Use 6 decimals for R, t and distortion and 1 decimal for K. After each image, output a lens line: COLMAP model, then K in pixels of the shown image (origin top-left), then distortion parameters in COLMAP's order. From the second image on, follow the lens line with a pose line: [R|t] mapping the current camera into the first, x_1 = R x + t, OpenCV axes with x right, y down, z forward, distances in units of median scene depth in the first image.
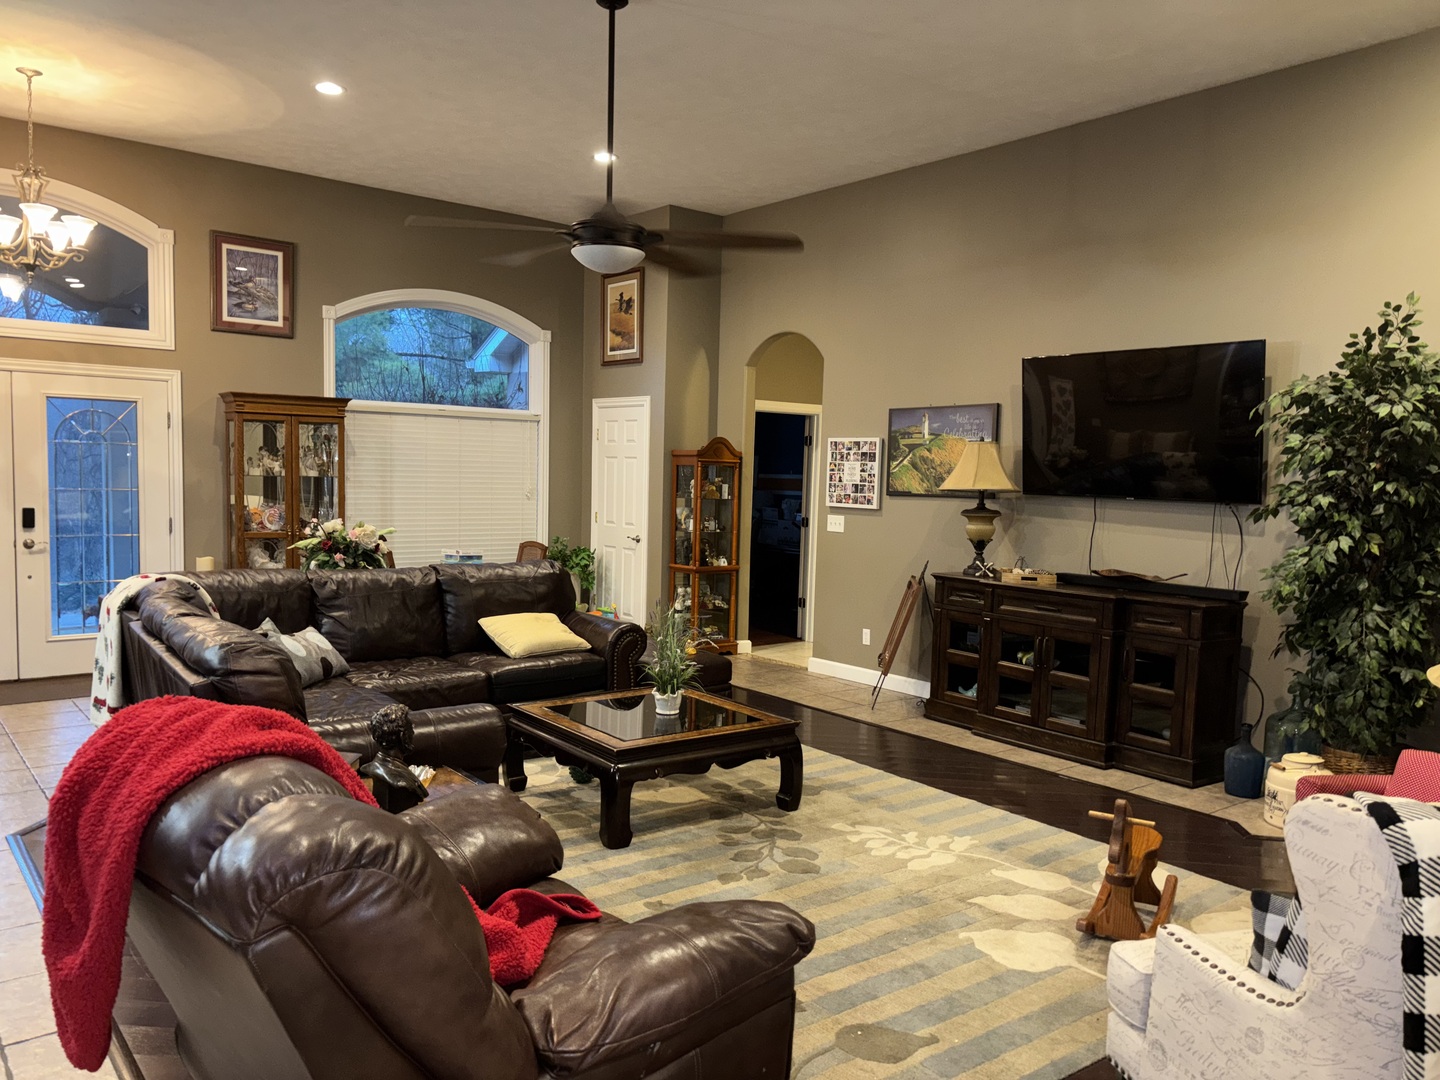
lens RADIAL K [[1080.8, 0, 728.5], [0, 1080.8, 550.7], [0, 0, 1]] dist [0.032257, -0.033138]
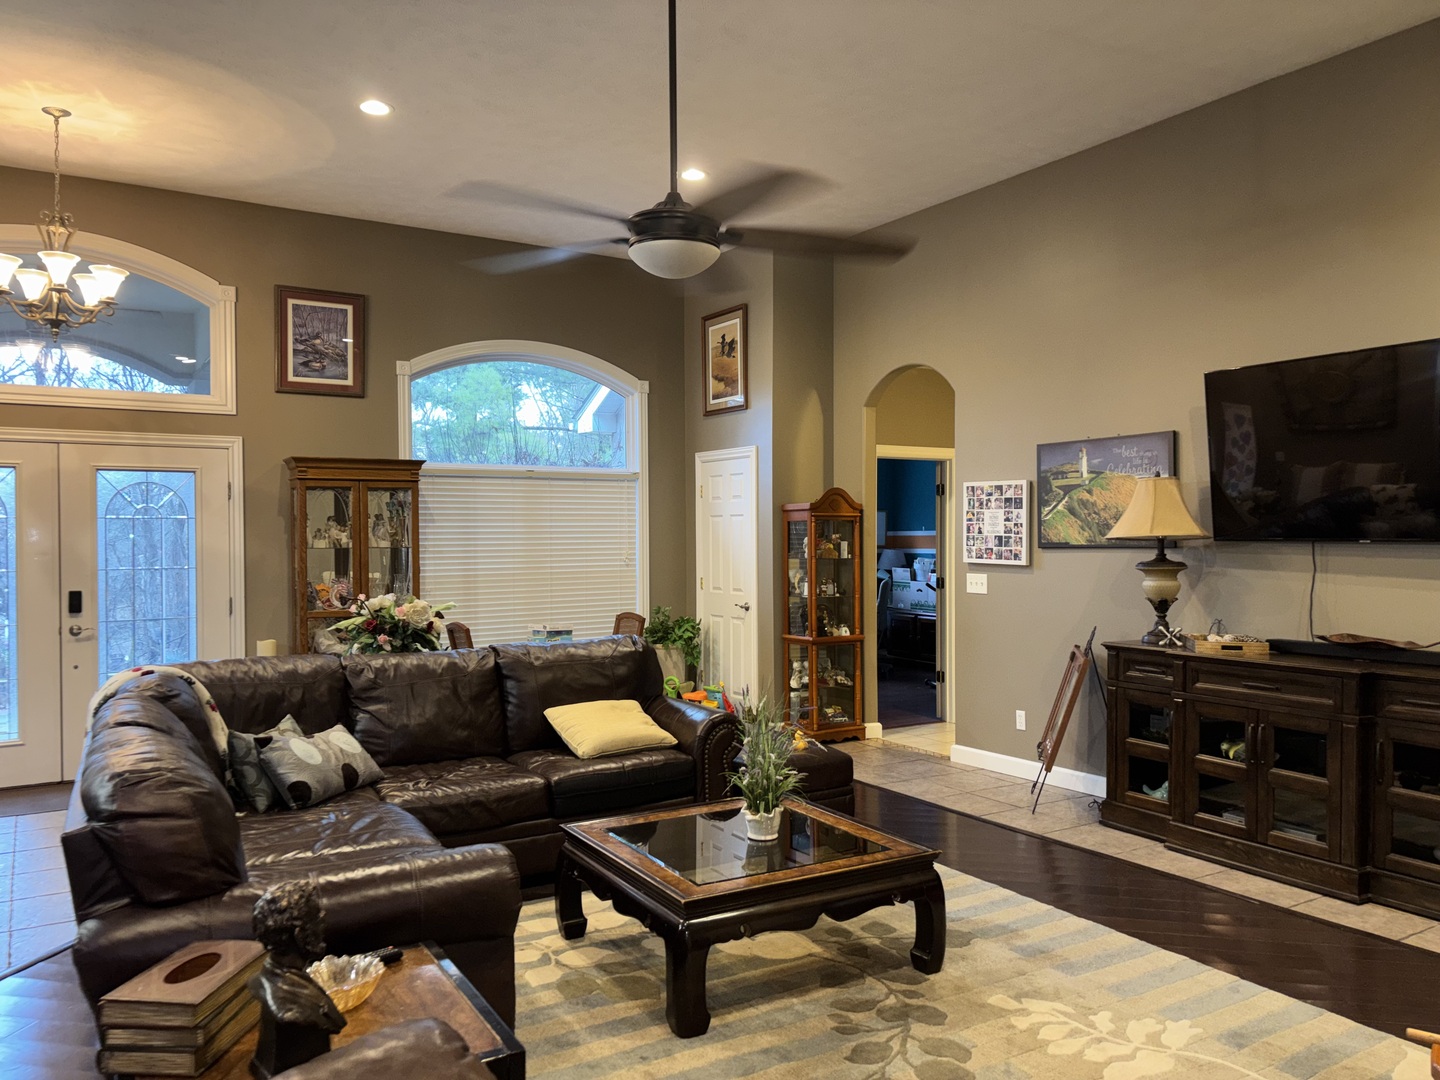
lens RADIAL K [[1080.8, 0, 734.6], [0, 1080.8, 536.7], [0, 0, 1]] dist [0.032257, -0.033138]
pose [[0.992433, -0.031992, -0.118543, 0.015914], [0.023212, 0.996934, -0.074724, -0.003494], [0.120570, 0.071407, 0.990133, 0.166202]]
